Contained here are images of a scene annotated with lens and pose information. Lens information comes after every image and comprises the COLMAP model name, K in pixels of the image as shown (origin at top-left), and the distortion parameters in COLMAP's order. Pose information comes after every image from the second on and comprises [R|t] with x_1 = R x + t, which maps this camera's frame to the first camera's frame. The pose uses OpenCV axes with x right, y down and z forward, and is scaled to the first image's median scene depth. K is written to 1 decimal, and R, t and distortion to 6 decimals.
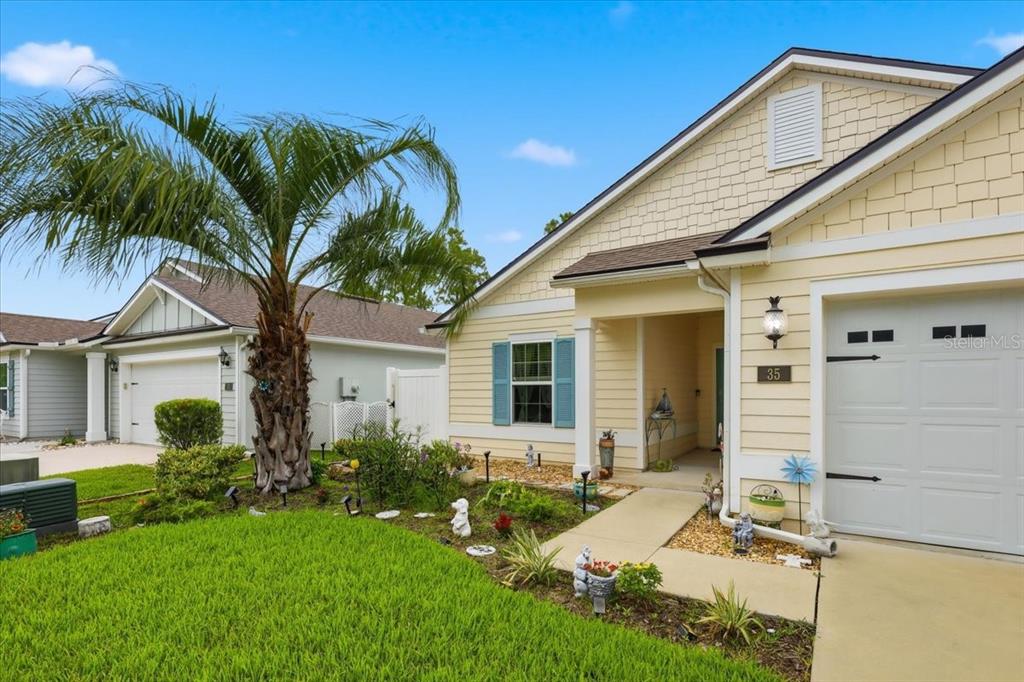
lens RADIAL K [[503.5, 0, 513.3], [0, 503.5, 393.1], [0, 0, 1]] dist [-0.005592, 0.000830]
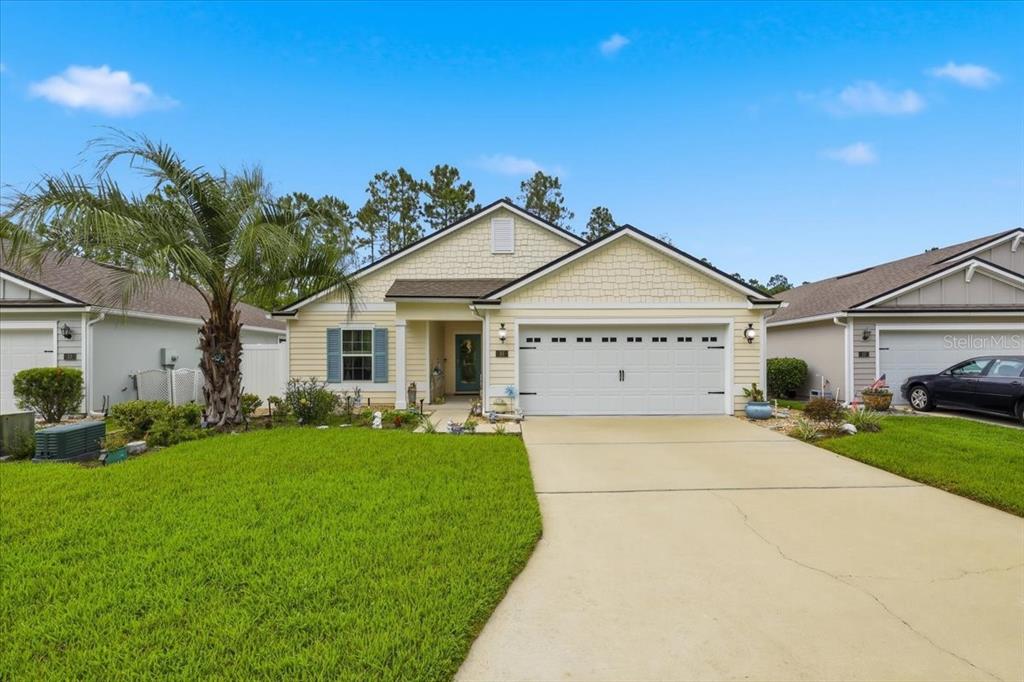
lens RADIAL K [[478.6, 0, 508.5], [0, 478.6, 359.7], [0, 0, 1]] dist [-0.004332, 0.001044]
pose [[0.834615, -0.002195, 0.550829, -0.543051], [0.002488, 0.999997, 0.000214, -0.006498], [-0.550827, 0.001192, 0.834618, -0.711503]]
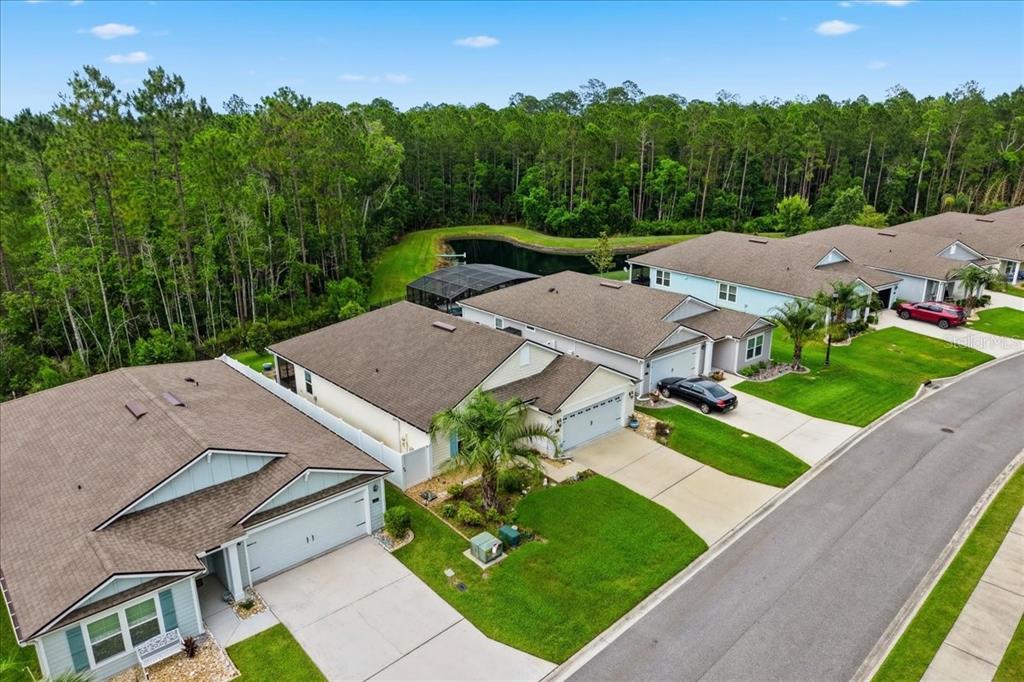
lens RADIAL K [[694.5, 0, 503.6], [0, 694.5, 338.5], [0, 0, 1]] dist [0.020875, -0.021477]
pose [[0.269259, -0.282118, 0.920820, -4.439868], [0.006971, 0.956678, 0.291065, -2.257867], [-0.963043, -0.071953, 0.259561, -0.216560]]
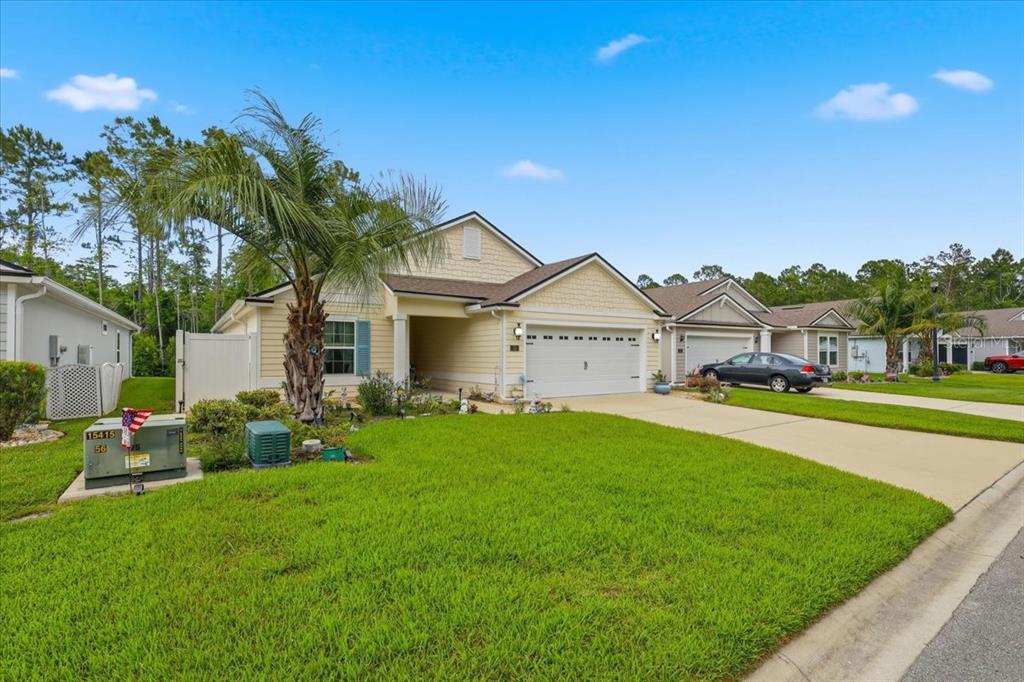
lens RADIAL K [[478.6, 0, 508.3], [0, 478.6, 340.6], [0, 0, 1]] dist [-0.004332, 0.001044]
pose [[0.399942, 0.026304, 0.916163, -1.487675], [-0.001478, 0.999605, -0.028055, -0.002060], [-0.916539, 0.009866, 0.399823, -0.062544]]
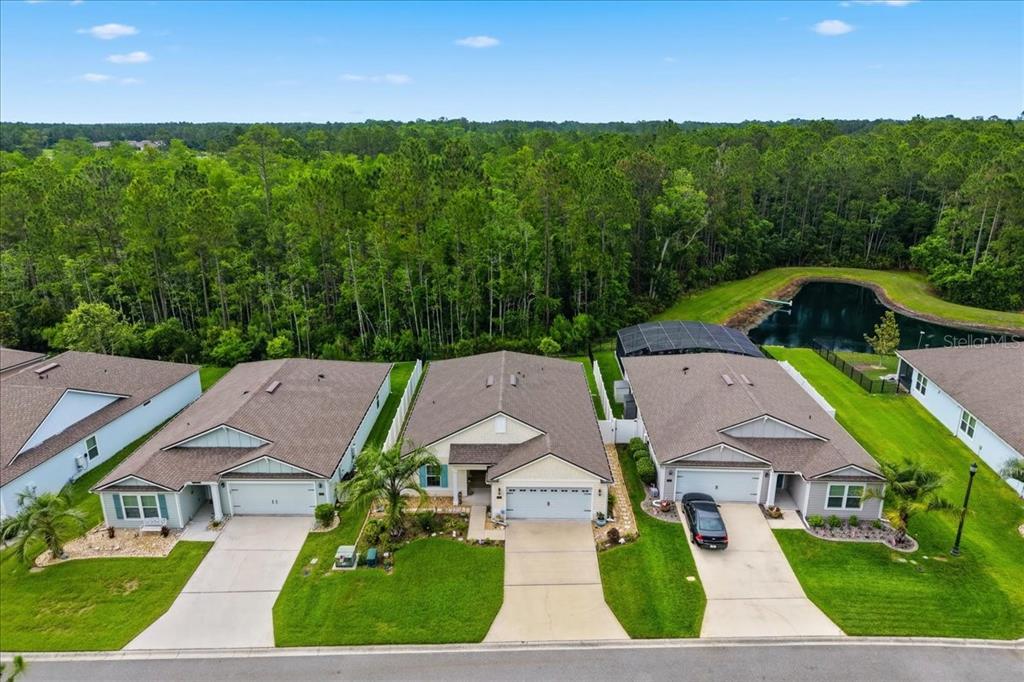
lens RADIAL K [[694.5, 0, 512.3], [0, 694.5, 323.6], [0, 0, 1]] dist [0.020875, -0.021477]
pose [[0.848872, -0.149666, 0.506968, -2.383513], [-0.000298, 0.958943, 0.283597, -3.209975], [-0.528599, -0.240889, 0.813976, -3.923331]]
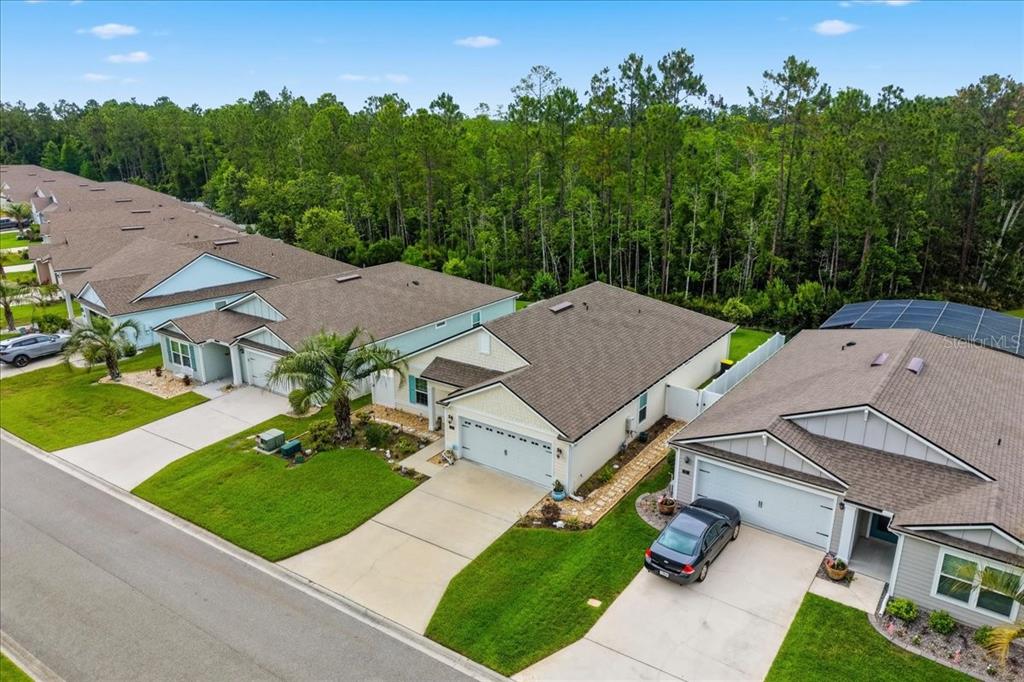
lens RADIAL K [[694.5, 0, 515.5], [0, 694.5, 337.7], [0, 0, 1]] dist [0.020875, -0.021477]
pose [[0.999111, 0.012790, -0.040168, 0.992368], [-0.000366, 0.955453, 0.295143, -2.018946], [0.042154, -0.294866, 0.954608, -3.618016]]
